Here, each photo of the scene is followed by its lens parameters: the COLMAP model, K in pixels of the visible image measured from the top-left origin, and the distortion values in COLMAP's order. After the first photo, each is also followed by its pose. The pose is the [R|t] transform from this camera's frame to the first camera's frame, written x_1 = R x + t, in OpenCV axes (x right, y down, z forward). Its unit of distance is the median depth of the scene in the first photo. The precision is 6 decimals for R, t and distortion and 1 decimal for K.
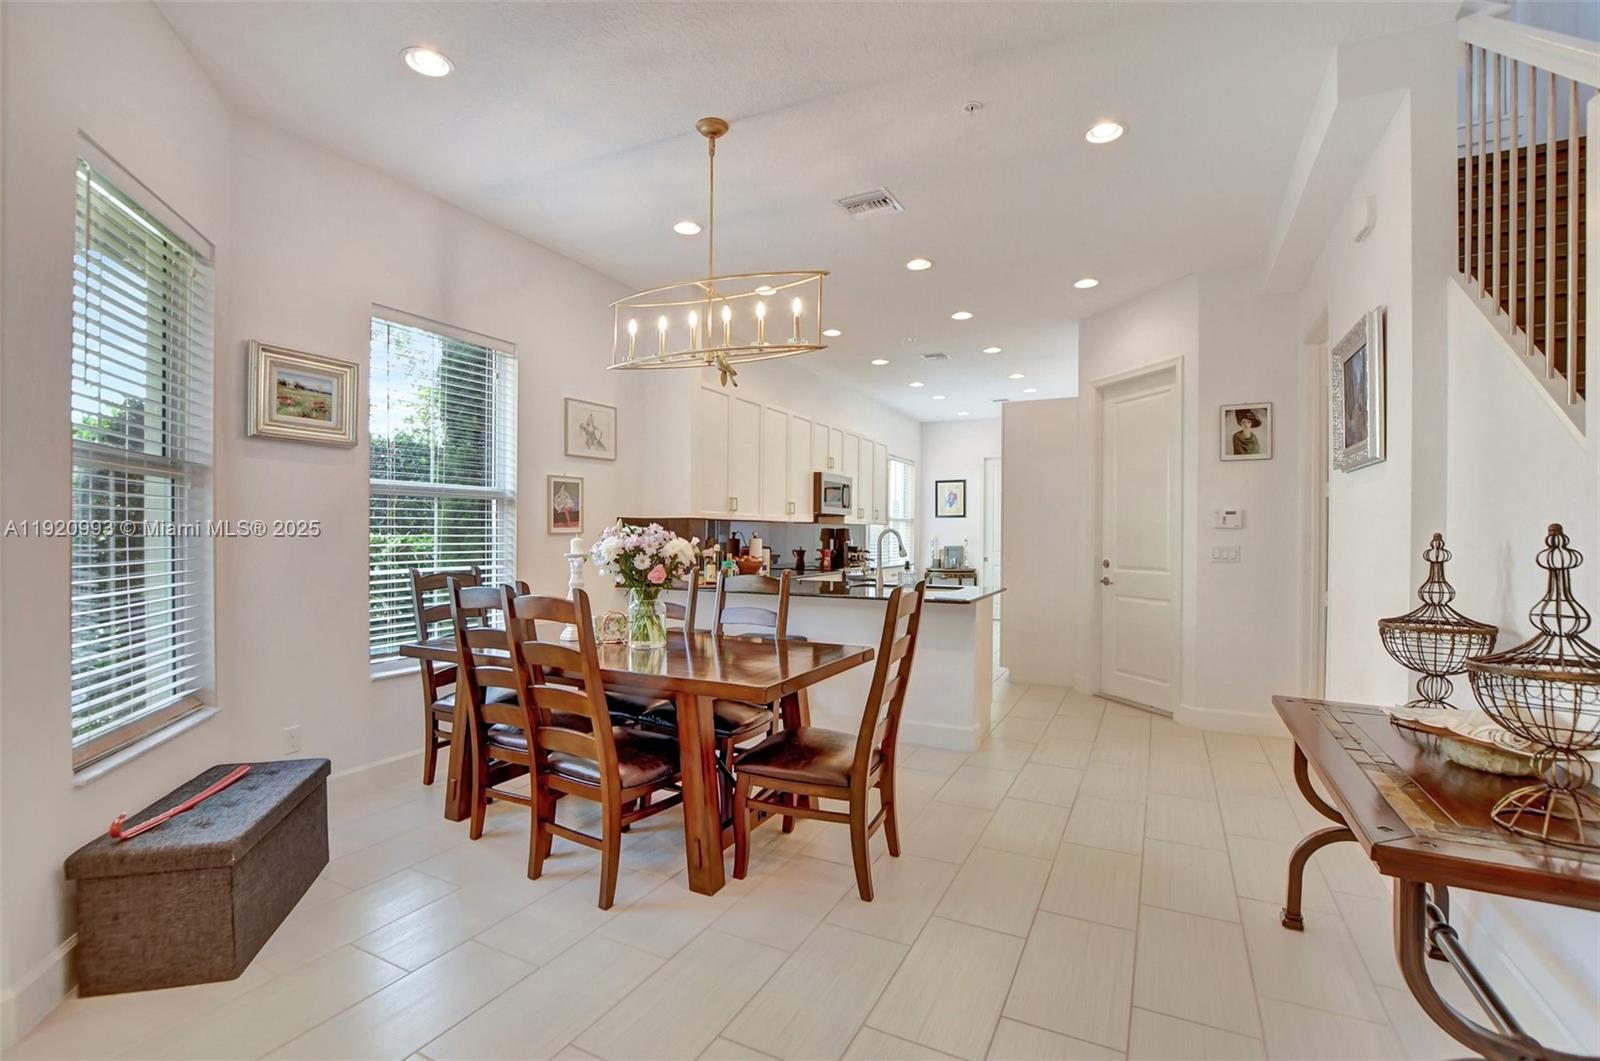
lens RADIAL K [[712.2, 0, 802.6], [0, 712.2, 522.8], [0, 0, 1]] dist [-0.001178, -0.000153]
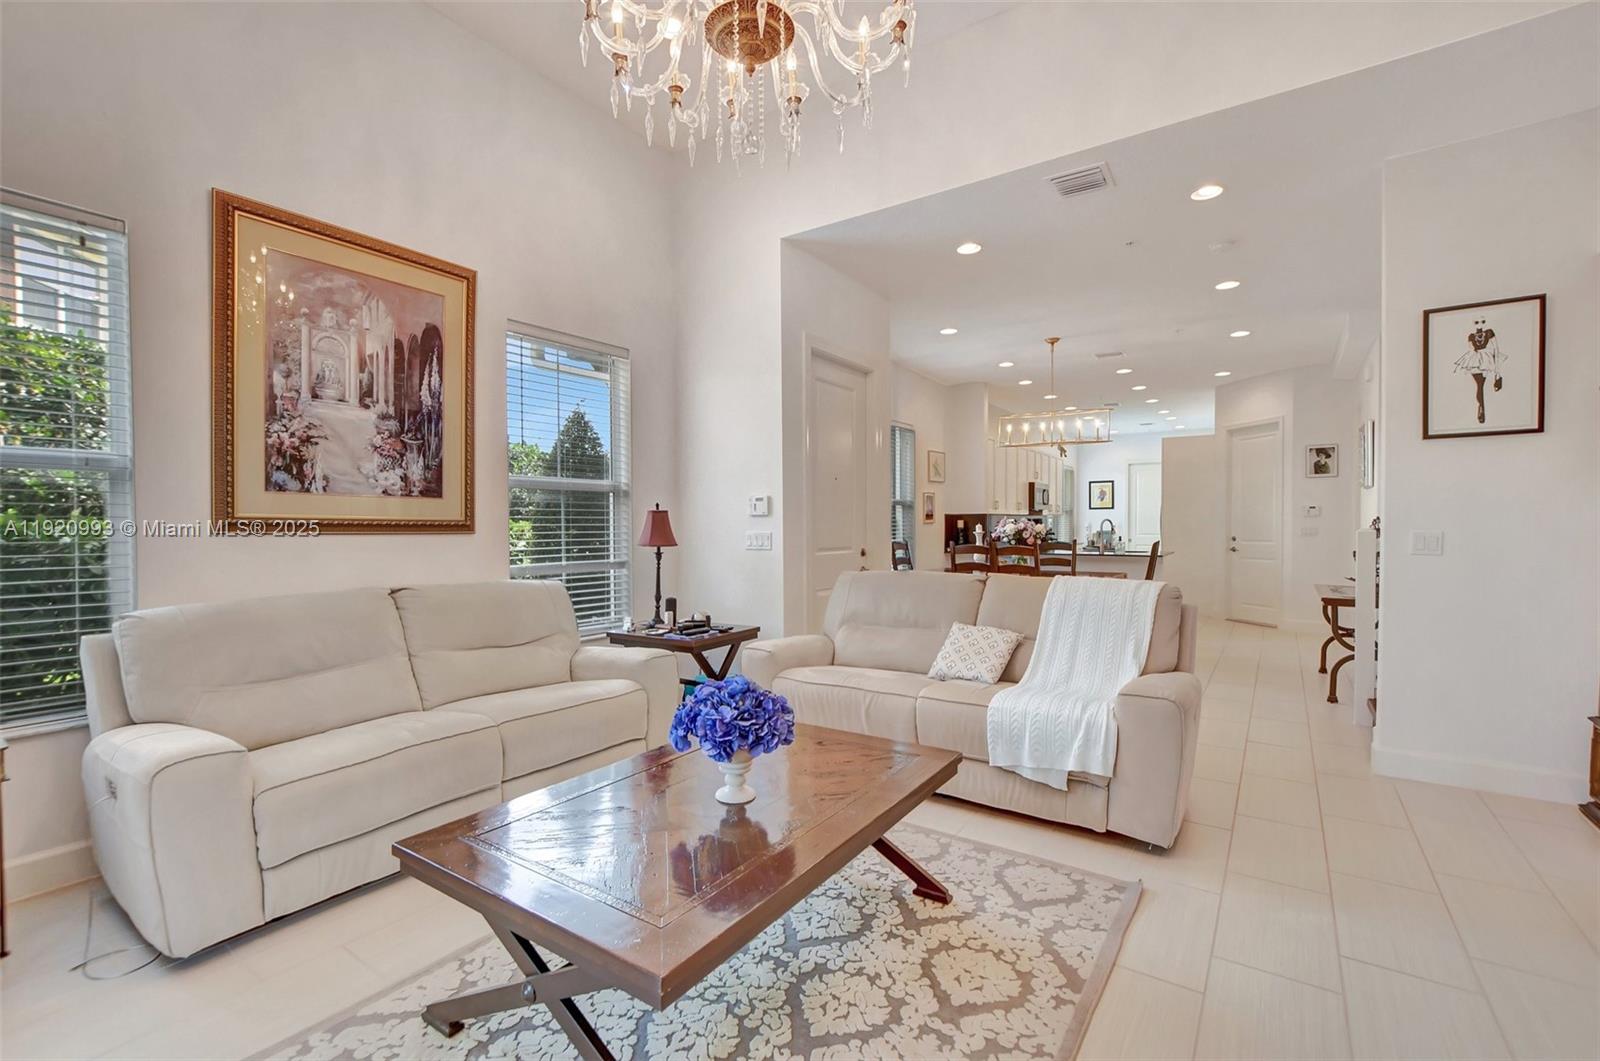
lens RADIAL K [[712.2, 0, 802.6], [0, 712.2, 522.8], [0, 0, 1]] dist [-0.001178, -0.000153]
pose [[0.992578, -0.007181, -0.121401, -0.416331], [0.009113, 0.999840, 0.015366, -0.015670], [0.121271, -0.016358, 0.992485, -0.862572]]
